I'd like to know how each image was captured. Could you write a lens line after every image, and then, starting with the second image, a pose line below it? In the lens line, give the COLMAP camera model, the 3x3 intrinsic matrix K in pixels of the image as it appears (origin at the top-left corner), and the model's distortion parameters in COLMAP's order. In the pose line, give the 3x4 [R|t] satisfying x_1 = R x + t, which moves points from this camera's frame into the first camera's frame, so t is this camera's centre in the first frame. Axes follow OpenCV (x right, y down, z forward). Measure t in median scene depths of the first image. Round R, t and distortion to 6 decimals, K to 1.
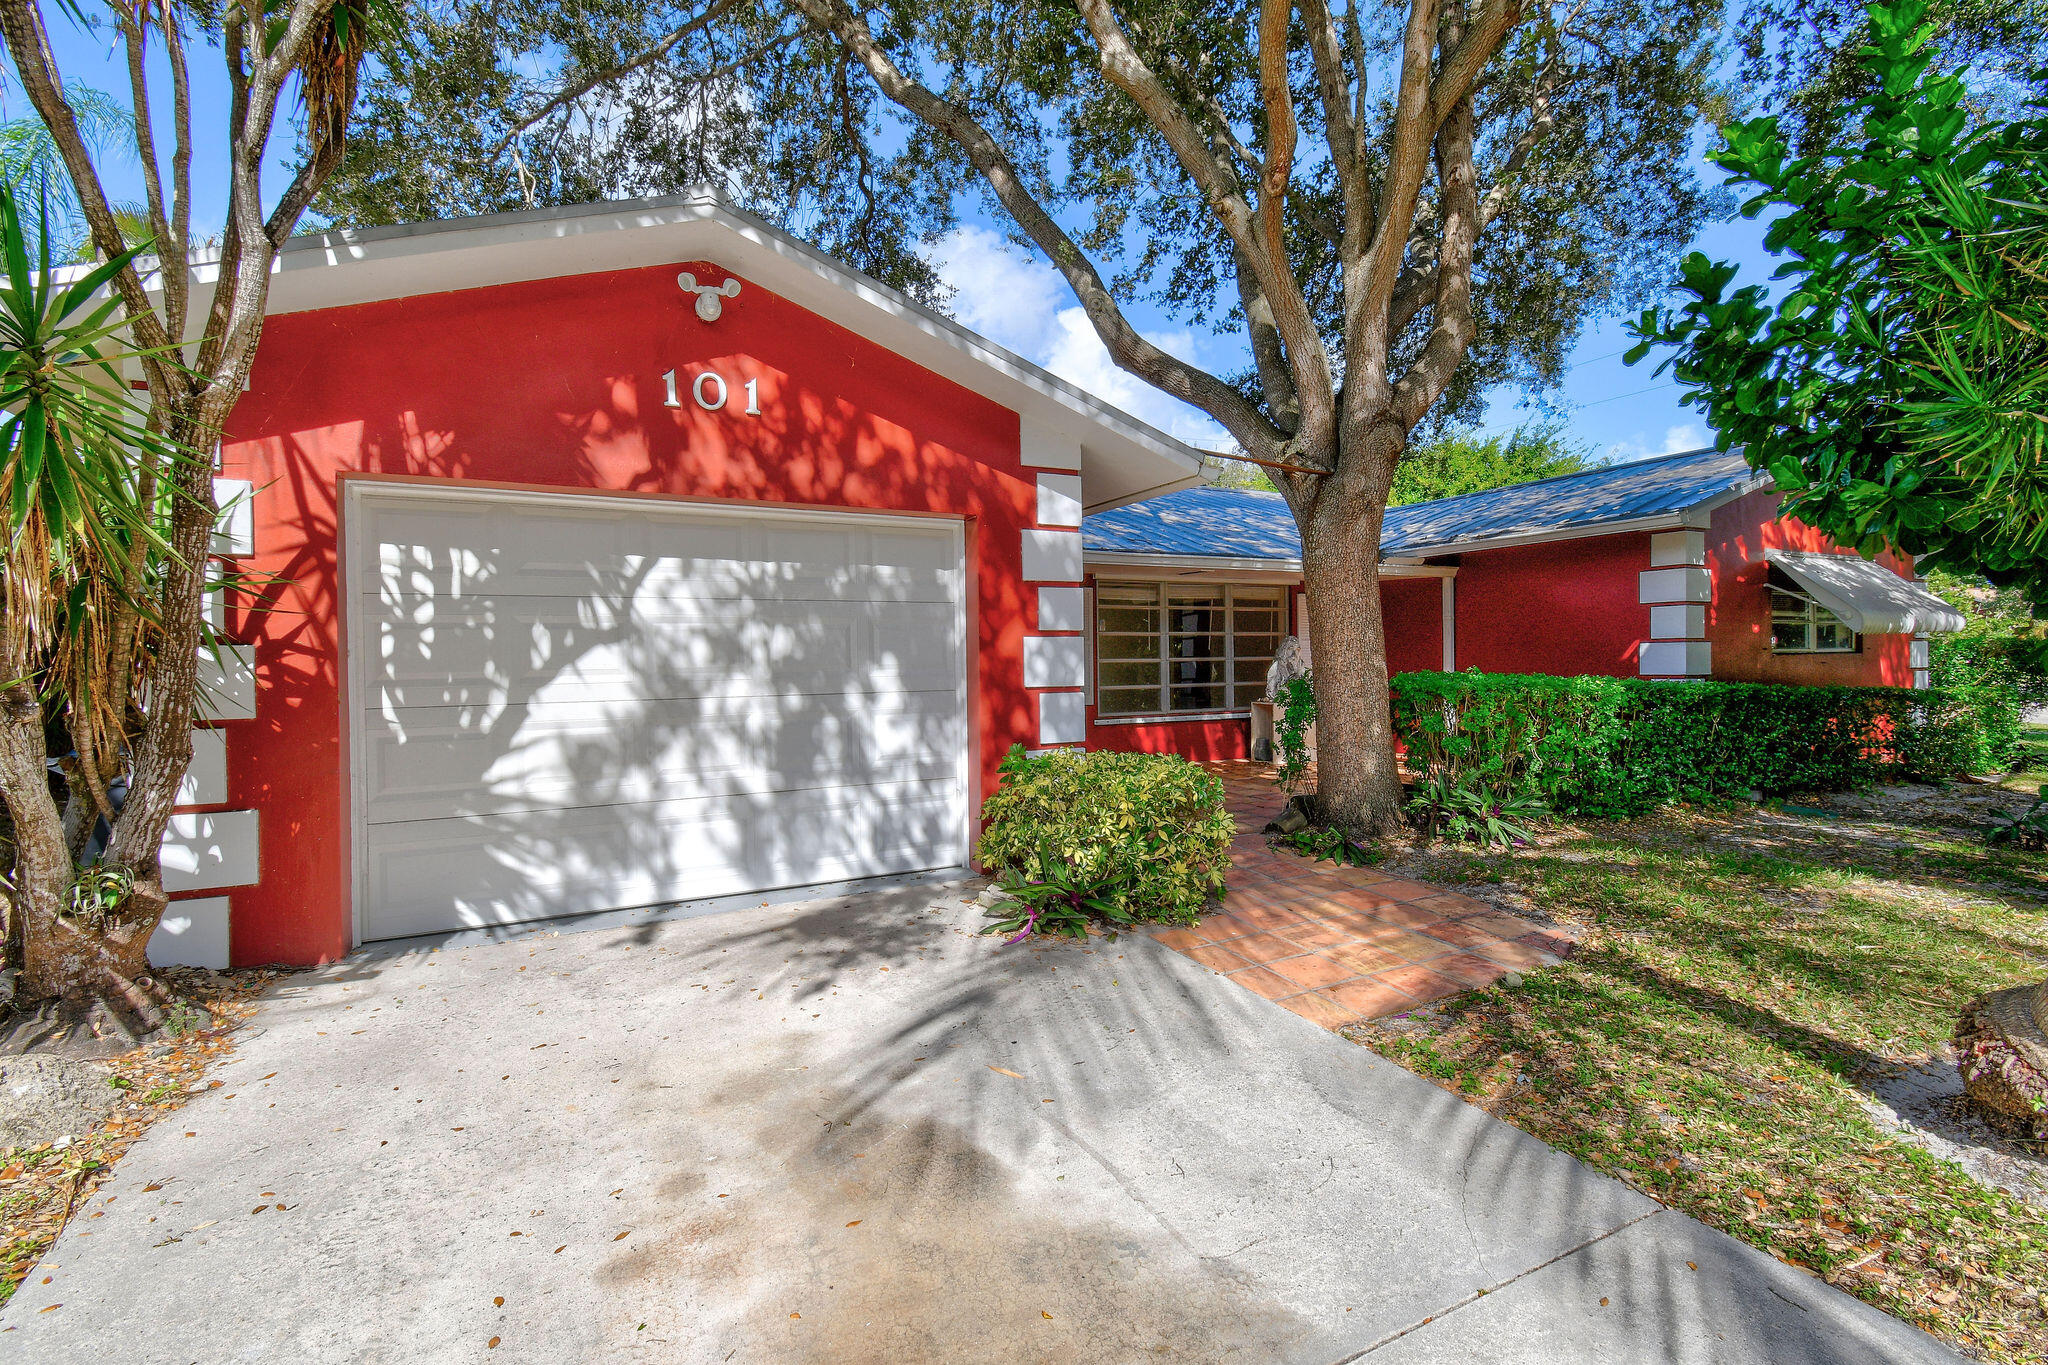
lens RADIAL K [[885.4, 0, 1043.6], [0, 885.4, 650.4], [0, 0, 1]] dist [-0.008035, -0.003619]
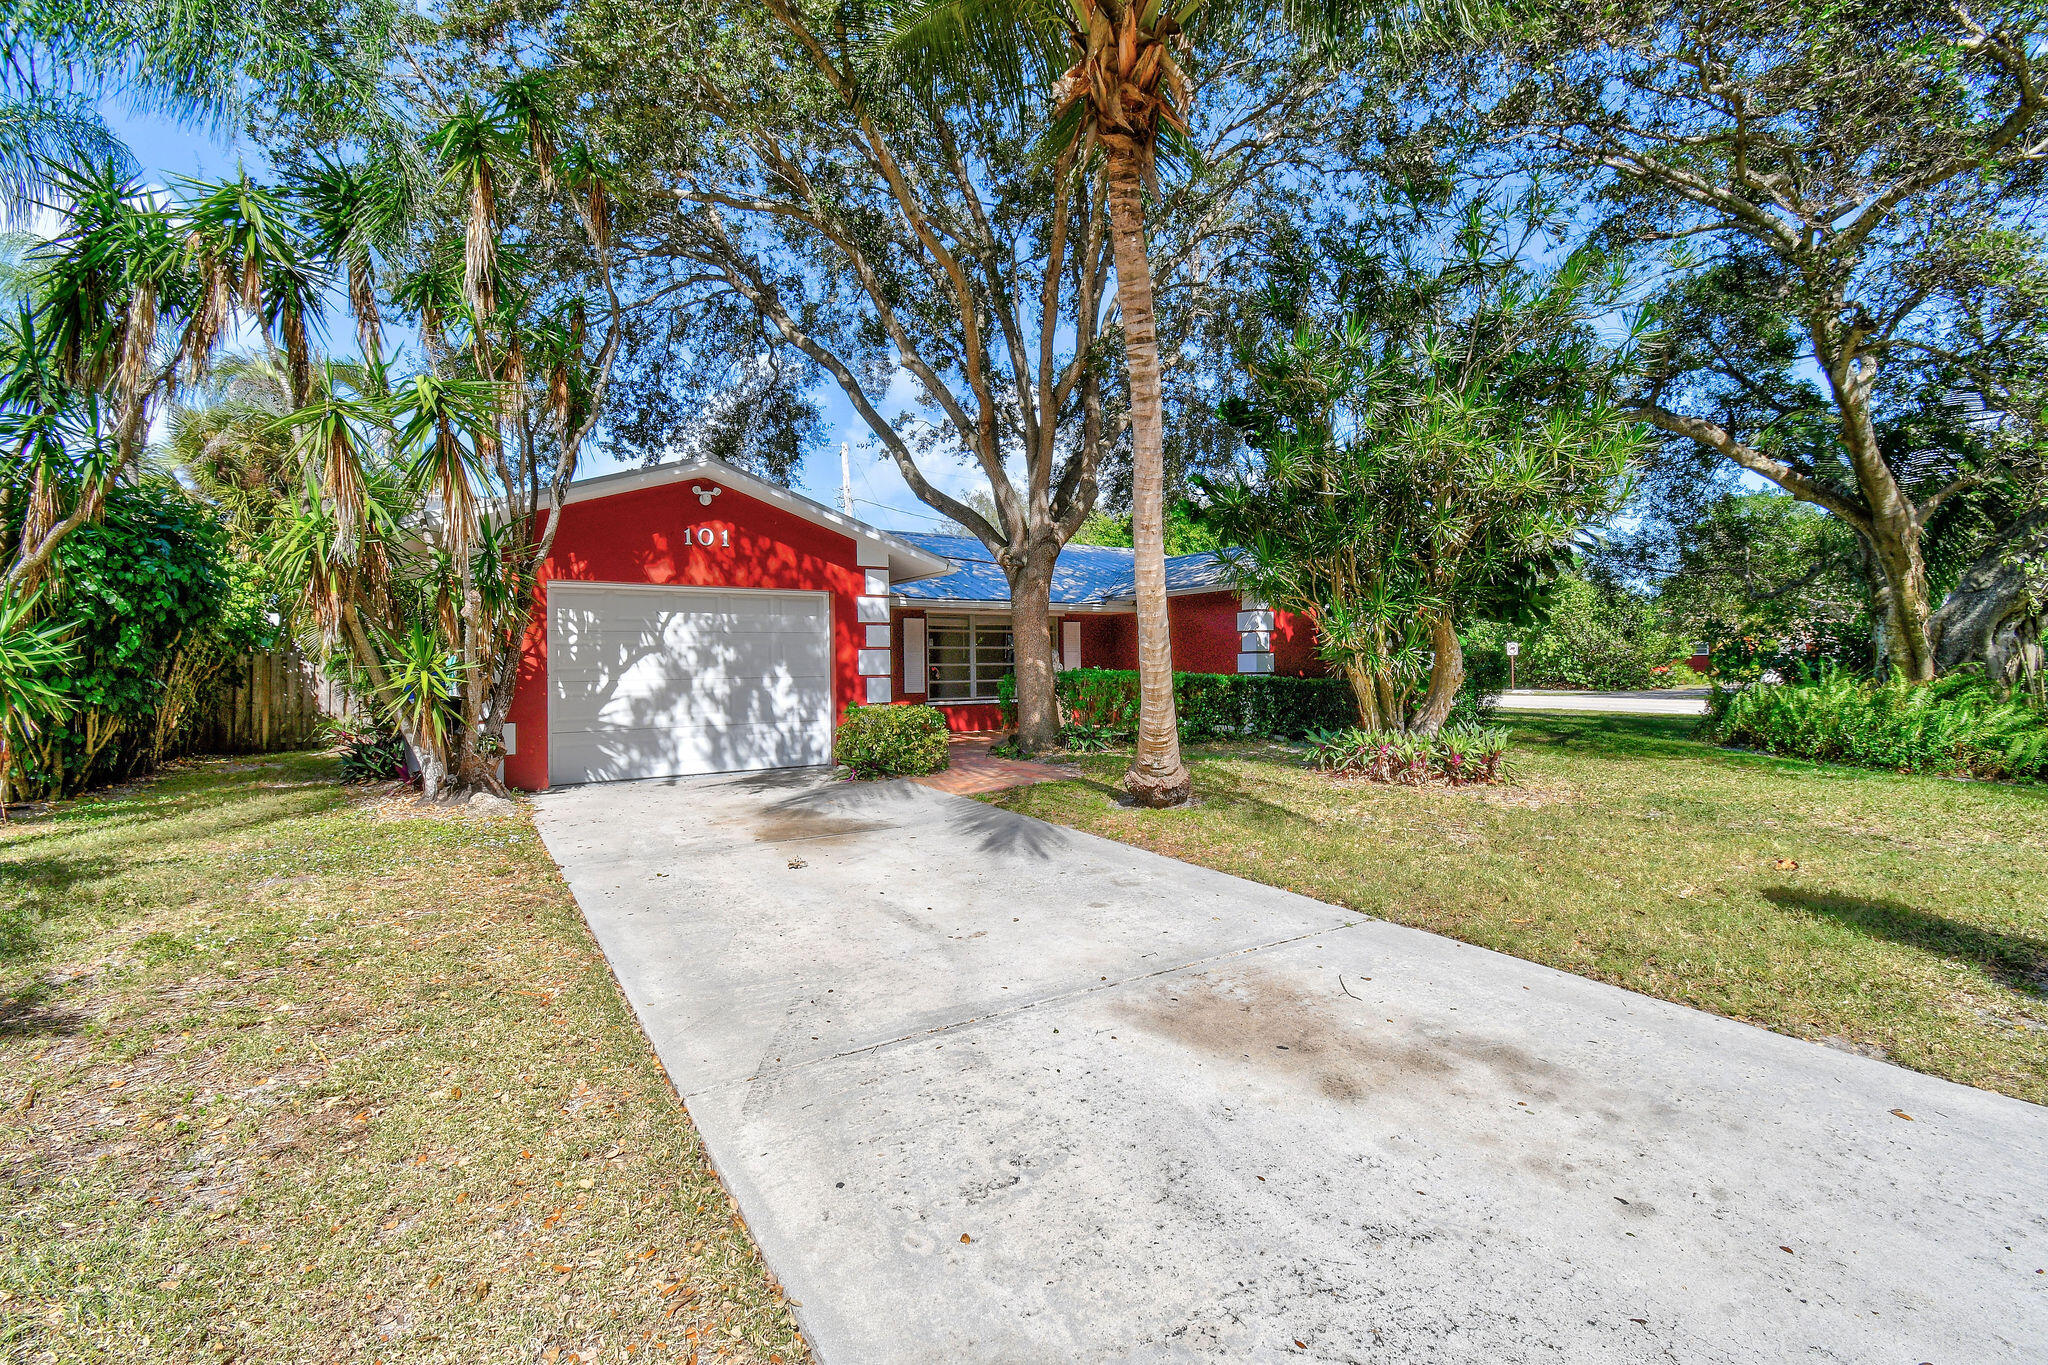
lens RADIAL K [[885.4, 0, 1032.9], [0, 885.4, 668.3], [0, 0, 1]] dist [-0.008035, -0.003619]
pose [[0.996231, 0.003890, 0.086652, 0.239484], [-0.004937, 0.999917, 0.011867, -0.002000], [-0.086598, -0.012250, 0.996168, -1.177139]]
